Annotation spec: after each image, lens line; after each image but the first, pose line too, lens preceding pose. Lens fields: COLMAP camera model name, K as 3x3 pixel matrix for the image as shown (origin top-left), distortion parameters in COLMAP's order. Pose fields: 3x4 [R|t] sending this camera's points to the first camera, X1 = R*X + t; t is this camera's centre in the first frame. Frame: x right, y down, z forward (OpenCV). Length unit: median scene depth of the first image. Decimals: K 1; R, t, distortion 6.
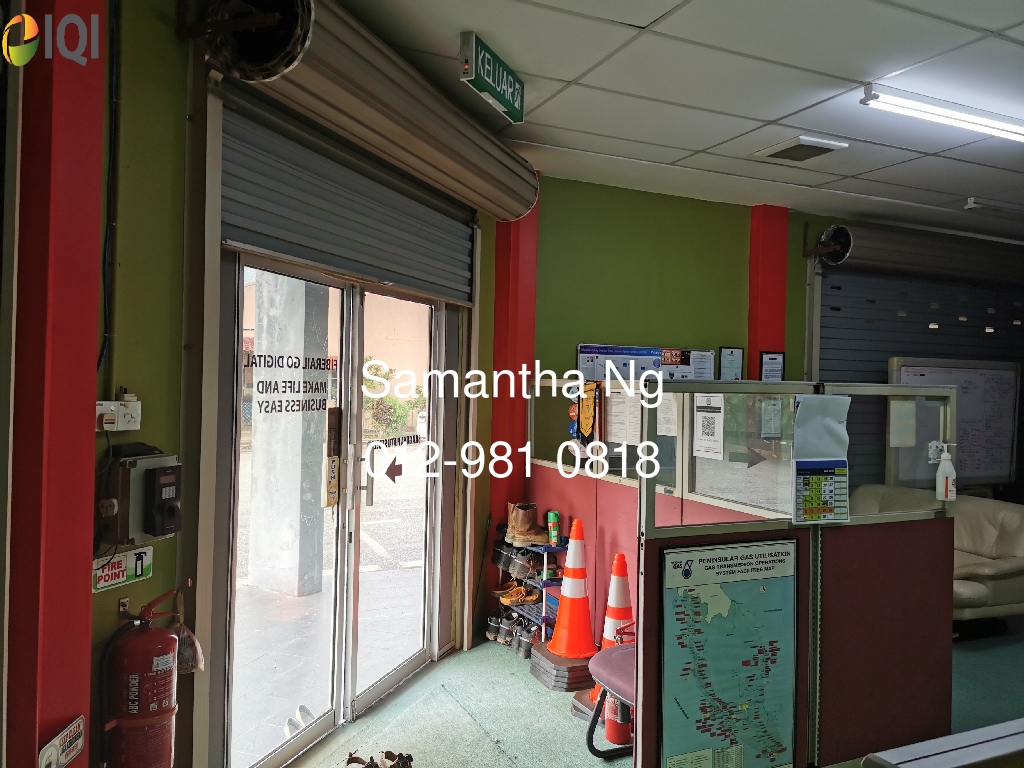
lens RADIAL K [[787.9, 0, 510.2], [0, 787.9, 380.0], [0, 0, 1]] dist [0.060403, -0.000714]
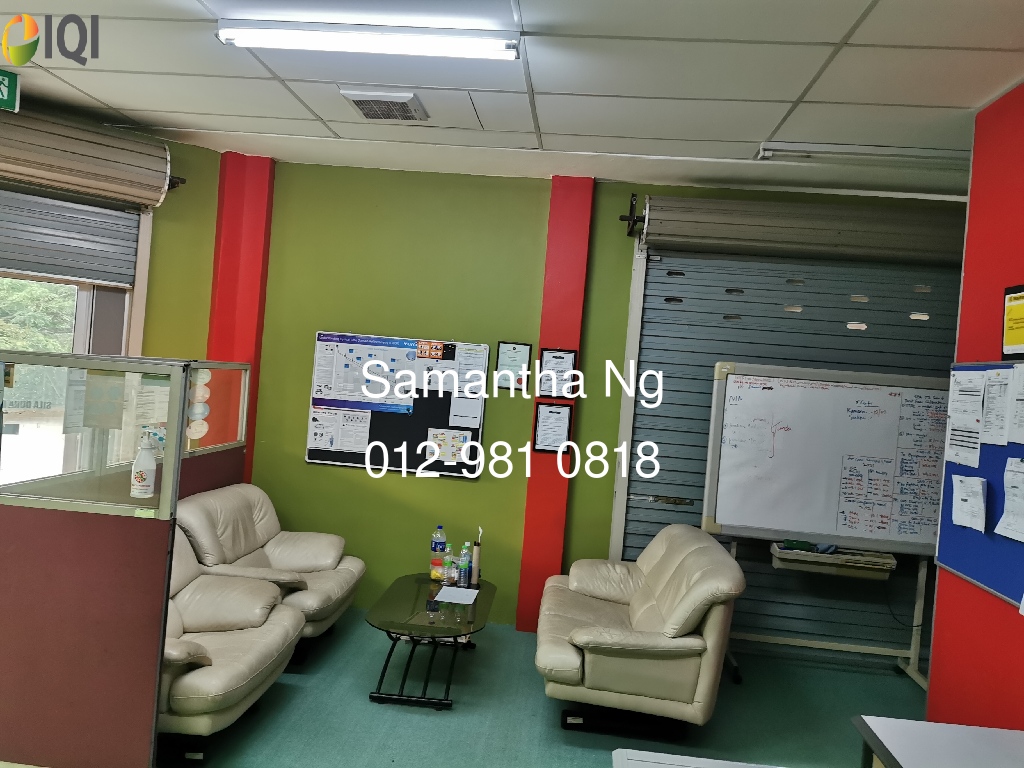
lens RADIAL K [[787.9, 0, 510.1], [0, 787.9, 386.2], [0, 0, 1]] dist [0.060403, -0.000714]
pose [[0.866882, 0.057552, -0.495180, 0.708694], [-0.056549, 0.998255, 0.017025, -0.008005], [0.495295, 0.013243, 0.868624, 0.252778]]
